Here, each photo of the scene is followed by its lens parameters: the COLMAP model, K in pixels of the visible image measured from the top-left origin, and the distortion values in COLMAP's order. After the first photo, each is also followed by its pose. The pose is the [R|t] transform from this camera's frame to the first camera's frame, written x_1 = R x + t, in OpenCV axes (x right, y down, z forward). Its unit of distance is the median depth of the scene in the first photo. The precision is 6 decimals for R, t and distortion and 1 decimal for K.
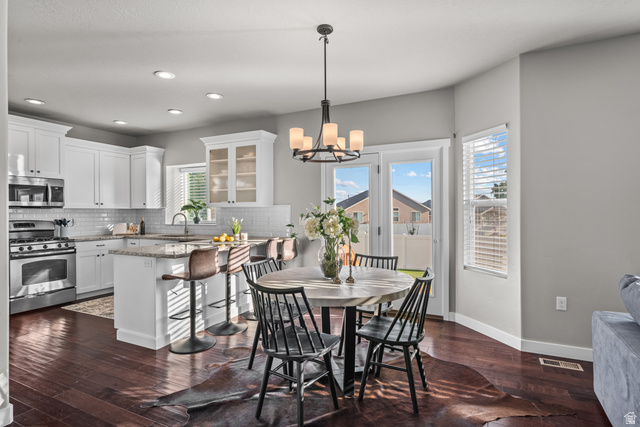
lens RADIAL K [[346.2, 0, 318.7], [0, 346.2, 211.7], [0, 0, 1]] dist [0.020078, -0.000342]
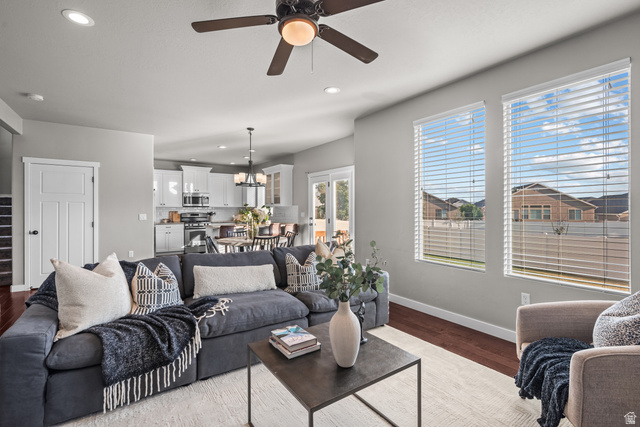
lens RADIAL K [[301.6, 0, 320.0], [0, 301.6, 213.5], [0, 0, 1]] dist [-0.000713, 0.000006]
pose [[0.881831, 0.010750, -0.471443, 0.694984], [-0.003842, 0.999871, 0.015612, -0.001576], [0.471550, -0.011956, 0.881758, -0.271336]]
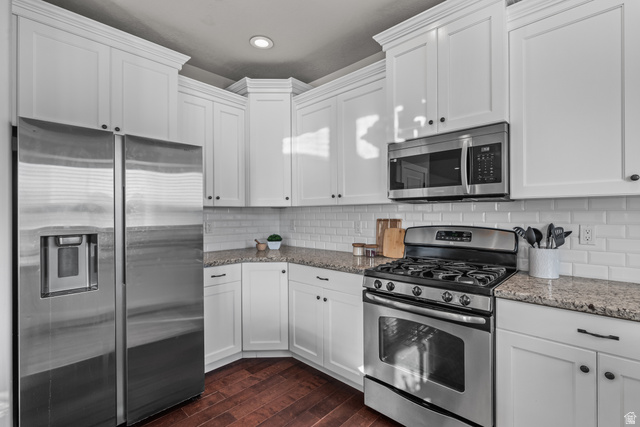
lens RADIAL K [[295.0, 0, 322.8], [0, 295.0, 215.1], [0, 0, 1]] dist [-0.001150, -0.000130]
pose [[-0.256957, 0.009822, -0.966373, -0.366369], [0.001976, 0.999952, 0.009638, 0.004443], [0.966421, 0.000567, -0.256964, 0.879474]]
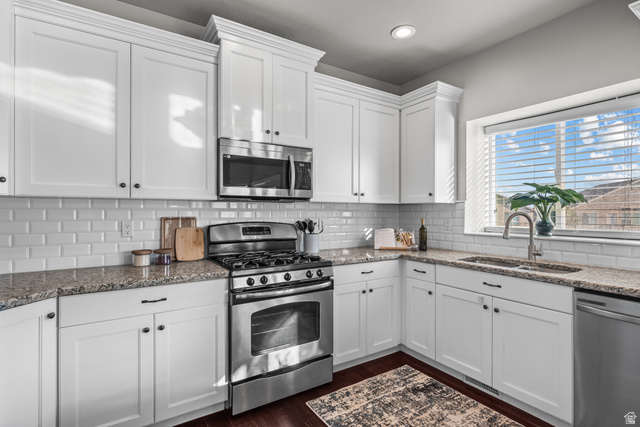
lens RADIAL K [[316.9, 0, 320.0], [0, 316.9, 213.5], [0, 0, 1]] dist [0.000777, 0.000304]
pose [[0.868175, 0.008903, -0.496179, -0.463121], [-0.006795, 0.999959, 0.006052, 0.006096], [0.496212, -0.001882, 0.868199, 0.565858]]
